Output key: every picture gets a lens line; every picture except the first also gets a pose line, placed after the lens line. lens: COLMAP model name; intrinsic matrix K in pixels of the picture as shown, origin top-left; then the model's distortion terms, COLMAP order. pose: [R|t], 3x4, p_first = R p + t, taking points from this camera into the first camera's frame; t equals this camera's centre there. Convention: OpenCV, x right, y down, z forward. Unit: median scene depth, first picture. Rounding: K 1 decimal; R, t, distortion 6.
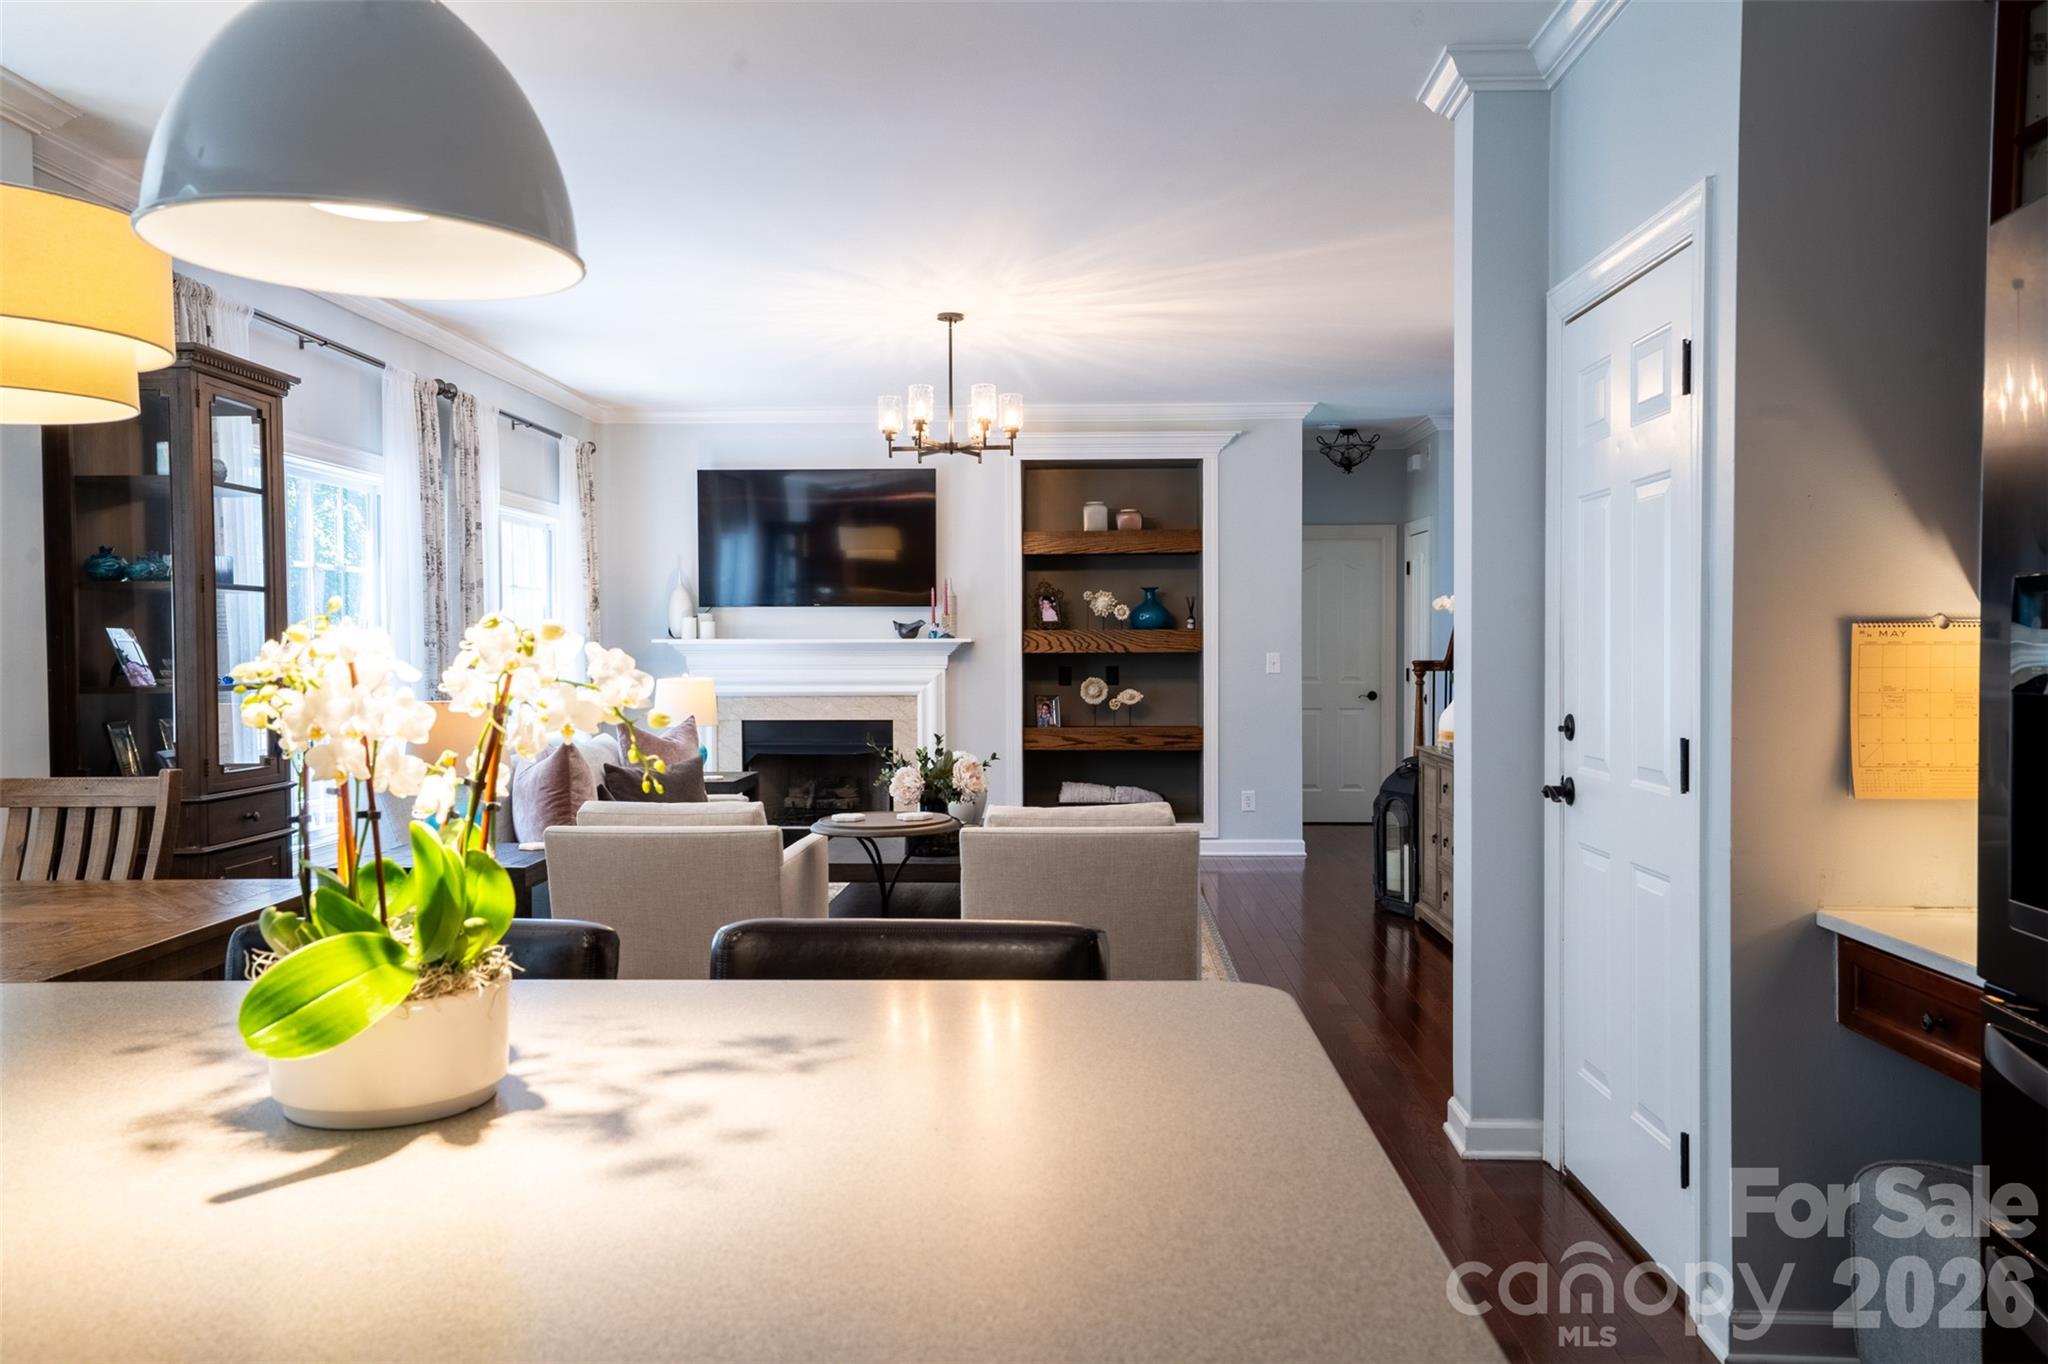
lens RADIAL K [[1644.3, 0, 1033.4], [0, 1644.3, 685.3], [0, 0, 1]] dist [0.063008, -0.000009]
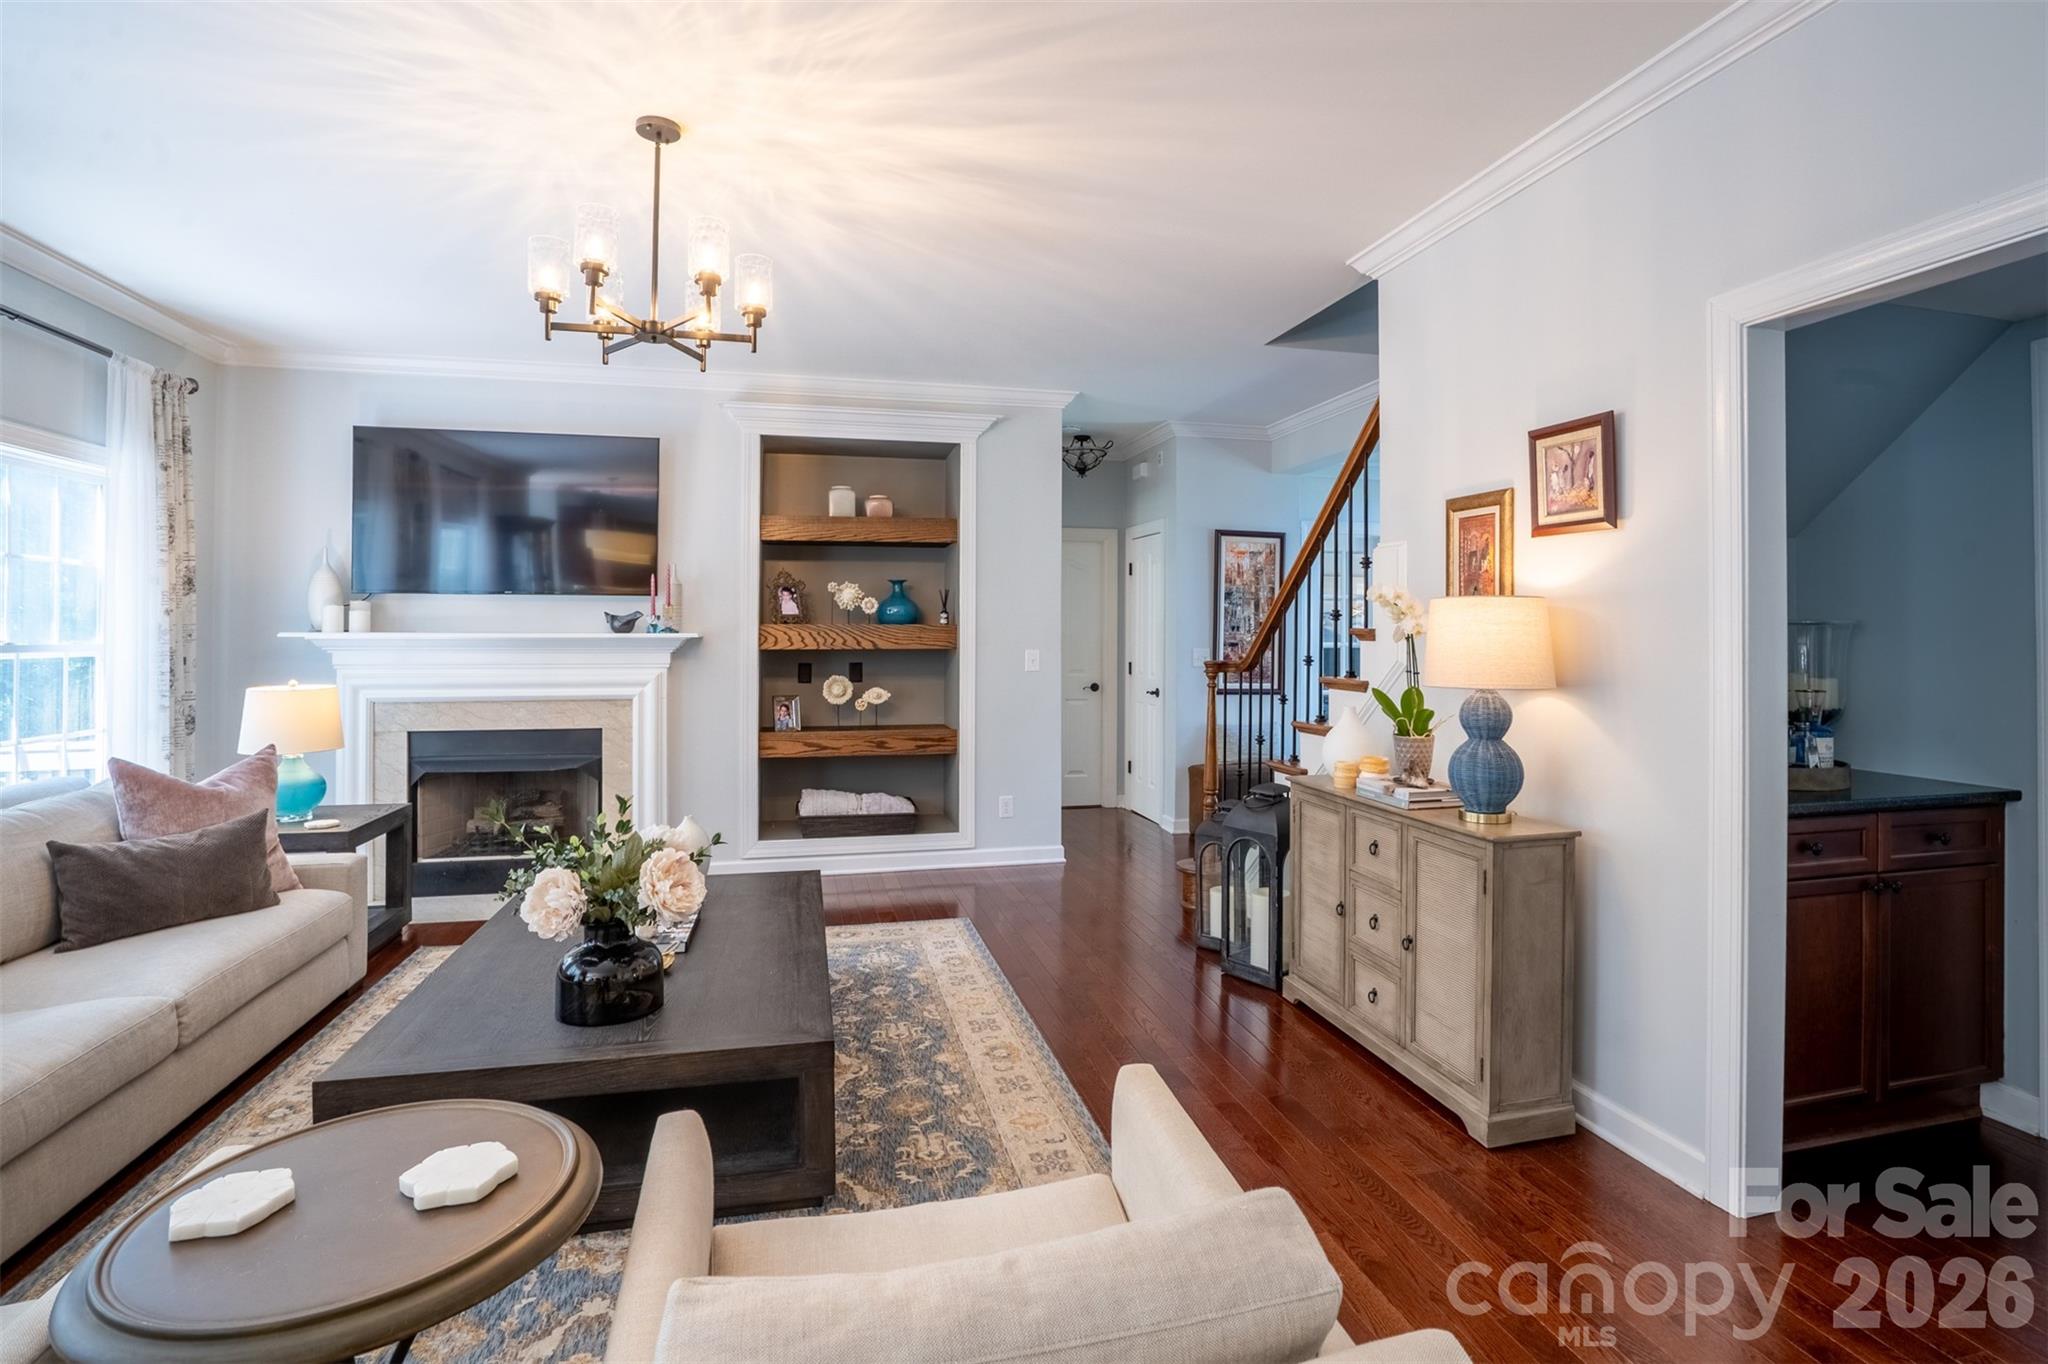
lens RADIAL K [[1026.6, 0, 1053.8], [0, 1026.6, 610.0], [0, 0, 1]] dist [-0.042814, 0.013585]
pose [[0.960629, 0.010671, 0.277628, -0.007283], [0.002349, 0.998914, -0.046523, -0.014832], [-0.277823, 0.045343, 0.959561, 0.418958]]
